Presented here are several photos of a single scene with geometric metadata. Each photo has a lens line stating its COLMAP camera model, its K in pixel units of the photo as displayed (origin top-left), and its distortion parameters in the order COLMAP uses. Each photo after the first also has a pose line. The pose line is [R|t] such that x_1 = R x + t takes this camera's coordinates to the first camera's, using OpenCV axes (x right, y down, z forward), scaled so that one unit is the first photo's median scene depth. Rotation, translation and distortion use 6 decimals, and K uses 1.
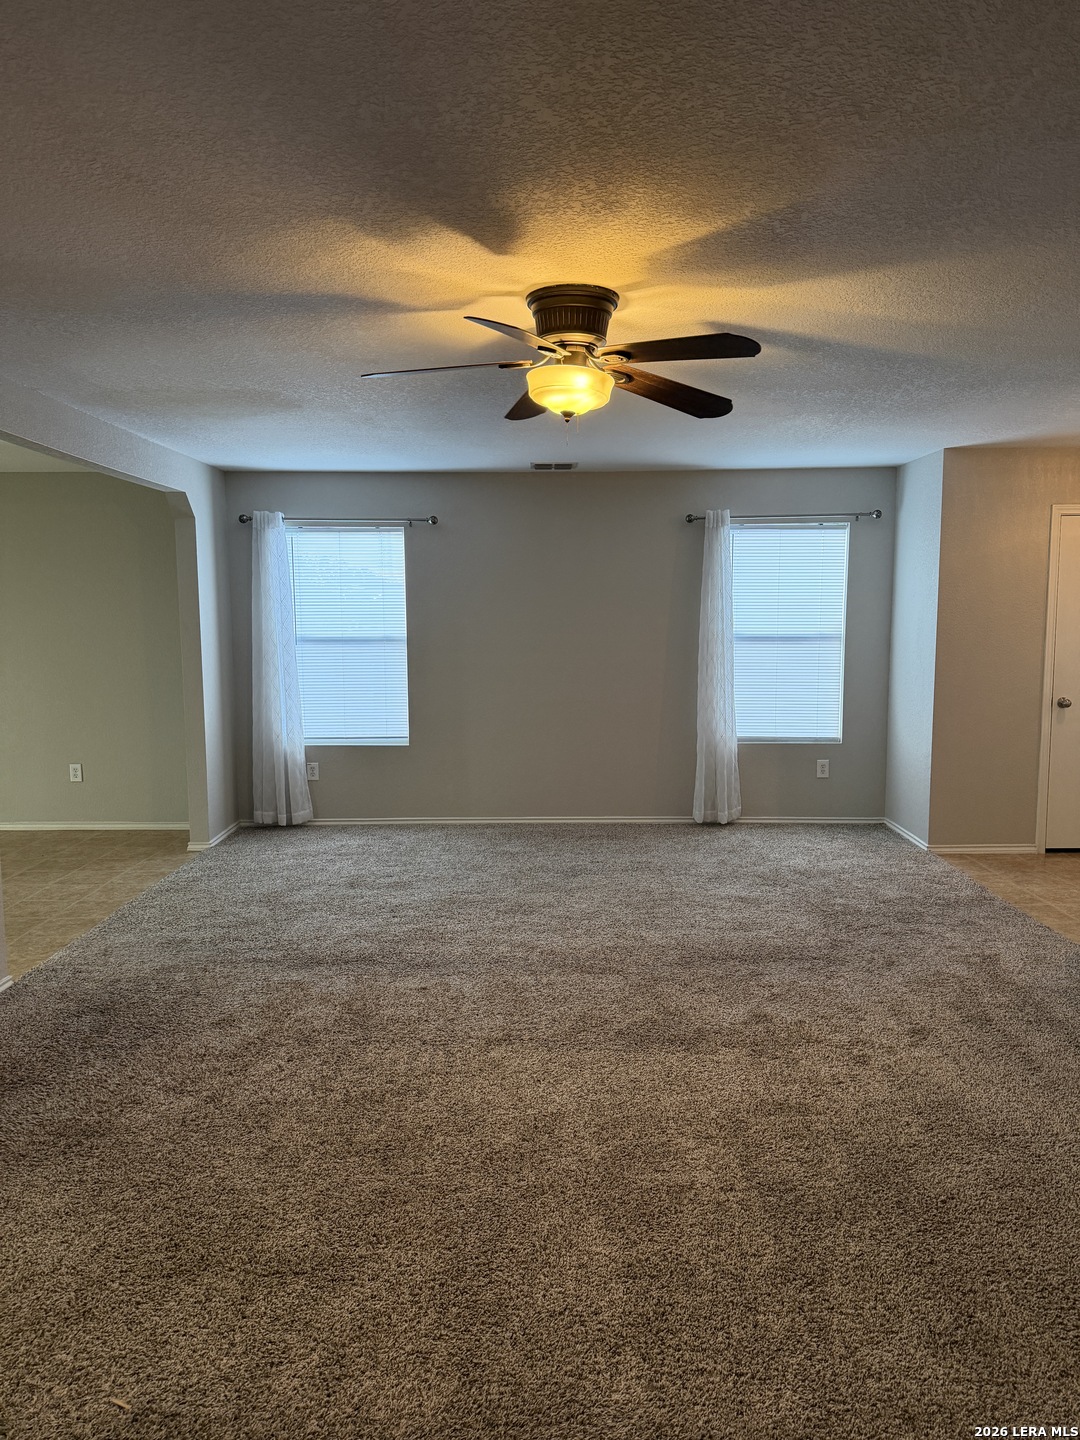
lens RADIAL K [[1003.9, 0, 539.1], [0, 1003.9, 725.3], [0, 0, 1]] dist [0.156676, -0.278002]
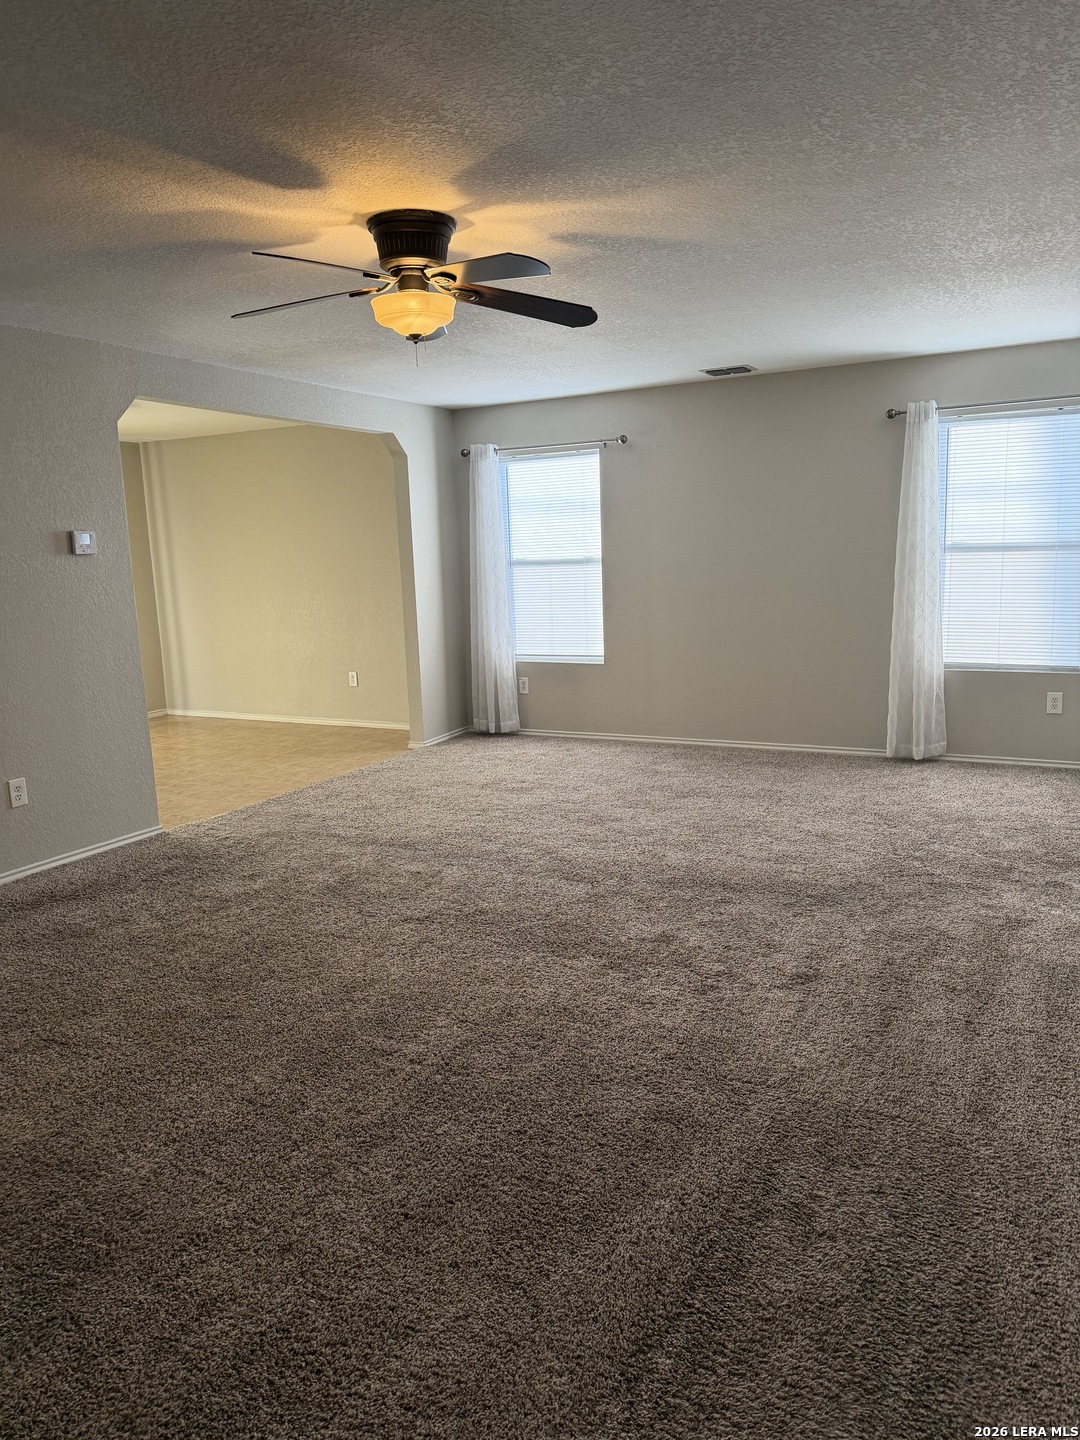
lens RADIAL K [[1003.9, 0, 539.1], [0, 1003.9, 725.3], [0, 0, 1]] dist [0.156676, -0.278002]
pose [[0.888198, 0.054243, -0.456248, 0.327264], [-0.020890, 0.996747, 0.077835, 0.004287], [0.458986, -0.059602, 0.886442, 0.051964]]
